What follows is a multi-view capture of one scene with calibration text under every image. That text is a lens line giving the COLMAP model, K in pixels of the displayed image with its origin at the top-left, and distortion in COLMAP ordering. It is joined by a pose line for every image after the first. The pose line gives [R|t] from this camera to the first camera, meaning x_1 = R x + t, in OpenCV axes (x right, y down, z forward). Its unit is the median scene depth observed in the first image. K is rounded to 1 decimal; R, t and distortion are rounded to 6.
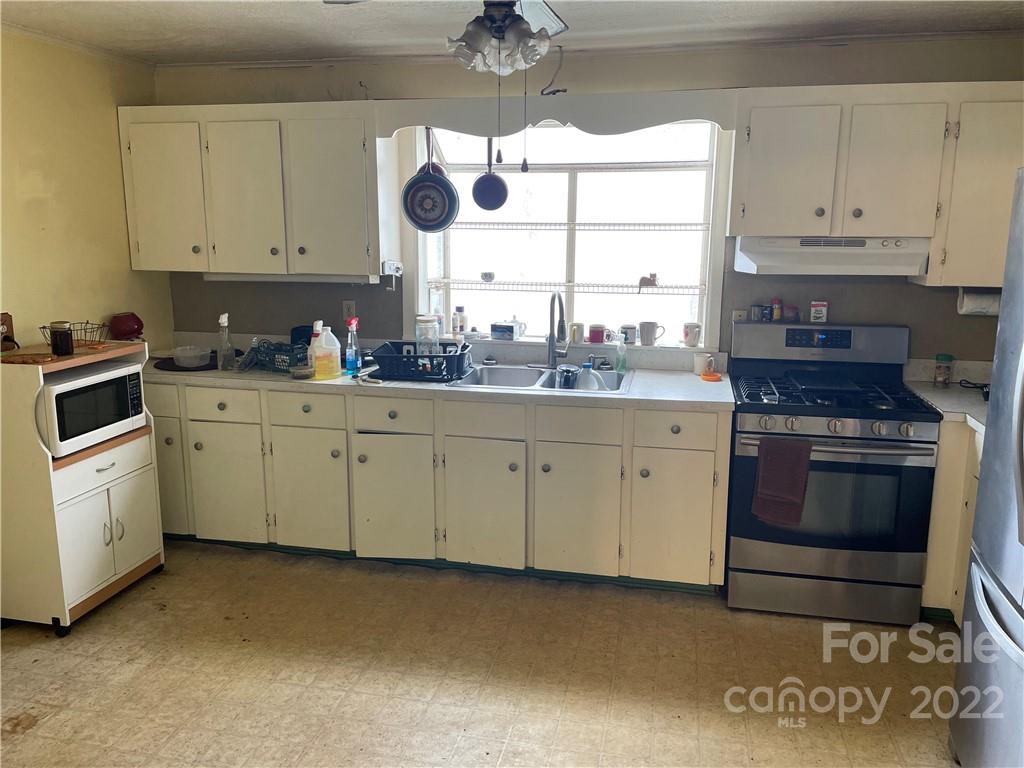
lens RADIAL K [[774.4, 0, 510.3], [0, 774.4, 378.0], [0, 0, 1]] dist [0.089786, -0.118888]
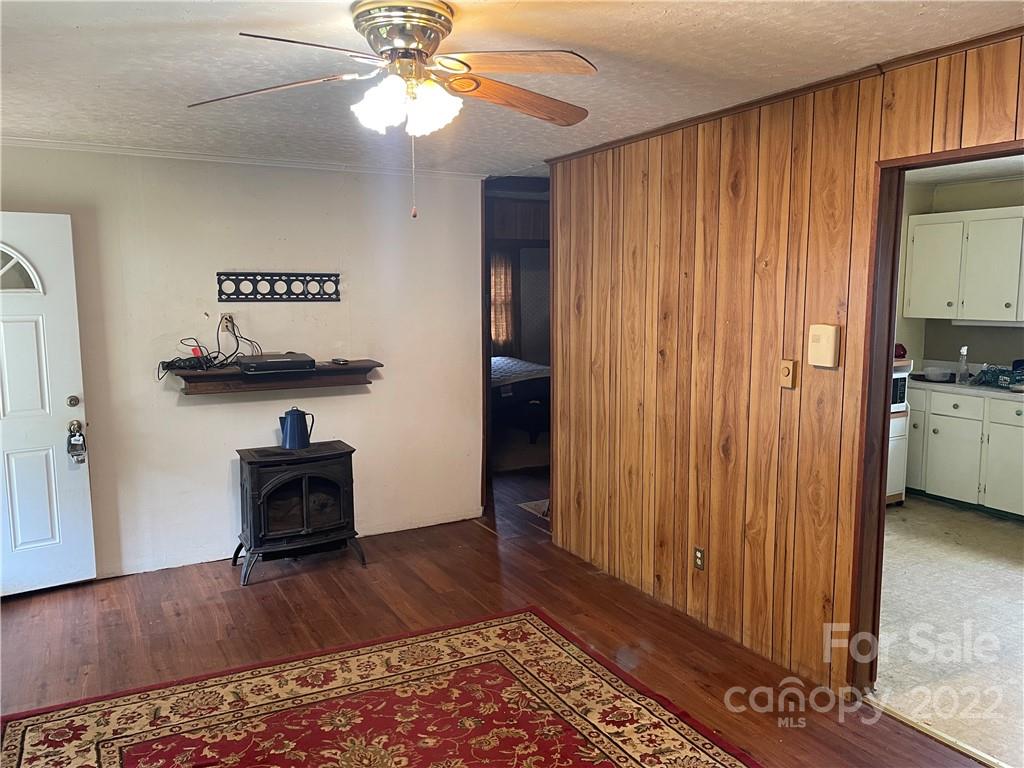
lens RADIAL K [[774.8, 0, 506.7], [0, 774.8, 381.7], [0, 0, 1]] dist [0.097205, -0.122051]
pose [[0.662509, 0.083713, -0.744362, 0.095433], [-0.131797, 0.991260, -0.005824, 0.056543], [0.737368, 0.101963, 0.667751, -0.336839]]
